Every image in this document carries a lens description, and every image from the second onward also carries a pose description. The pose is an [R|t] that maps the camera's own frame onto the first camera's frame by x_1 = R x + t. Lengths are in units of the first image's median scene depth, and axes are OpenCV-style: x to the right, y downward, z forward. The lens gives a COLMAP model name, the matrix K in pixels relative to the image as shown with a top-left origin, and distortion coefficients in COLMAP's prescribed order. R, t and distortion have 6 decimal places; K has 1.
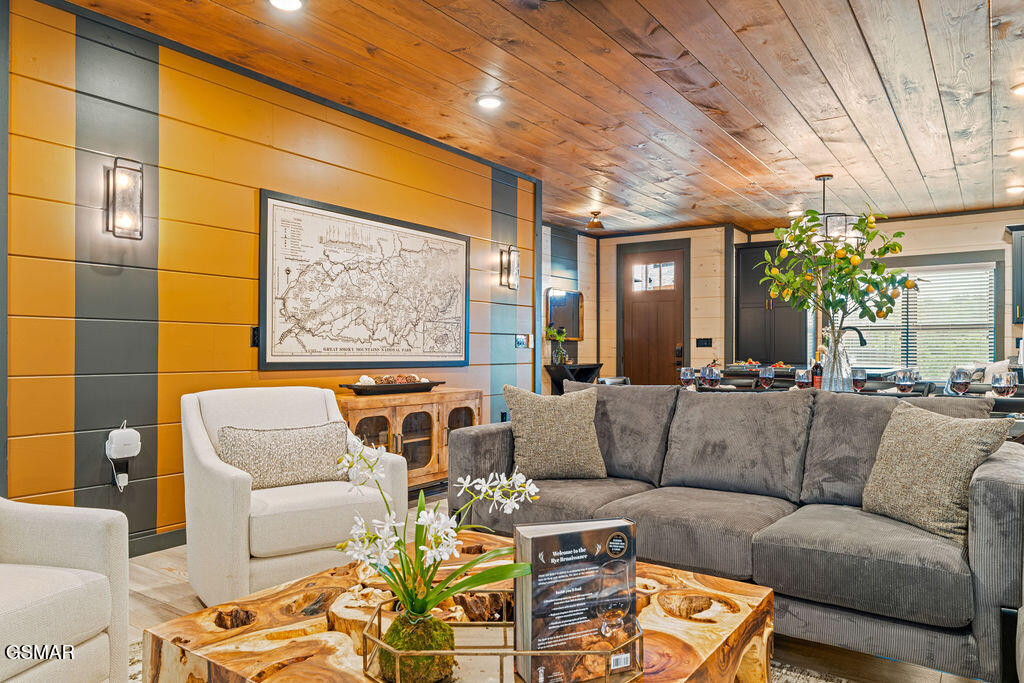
lens RADIAL K [[698.7, 0, 512.0], [0, 698.7, 341.5], [0, 0, 1]] dist [0.000586, -0.000052]
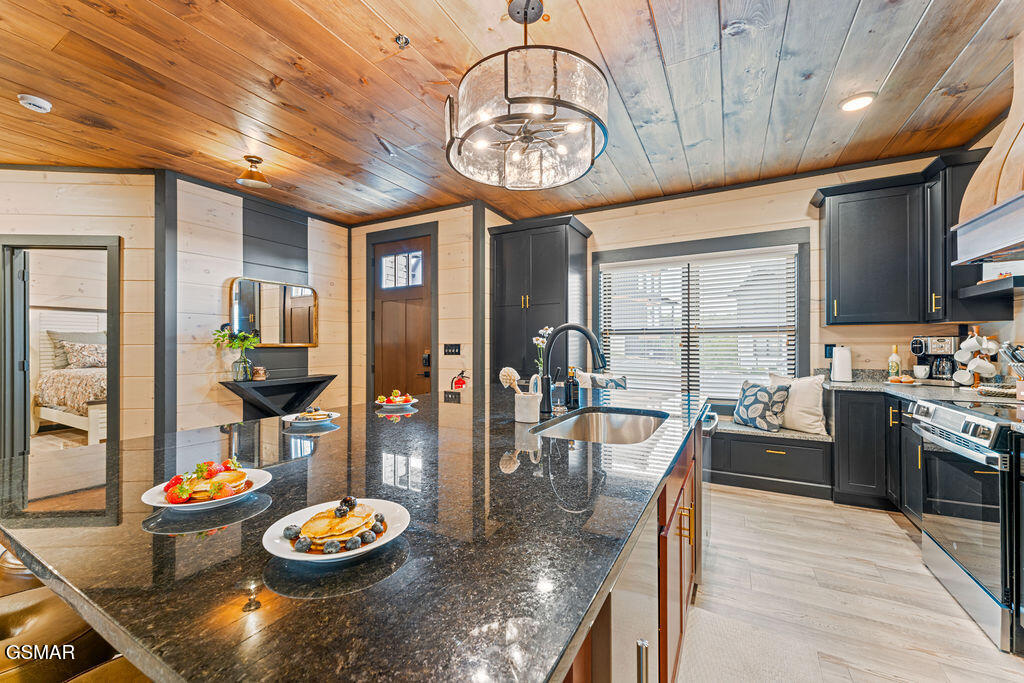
lens RADIAL K [[417.7, 0, 512.0], [0, 417.7, 341.5], [0, 0, 1]] dist [0.000089, 0.000016]
pose [[0.992625, -0.002863, 0.121191, 0.370460], [0.002751, 0.999996, 0.001089, -0.010380], [-0.121194, -0.000747, 0.992629, 0.662919]]
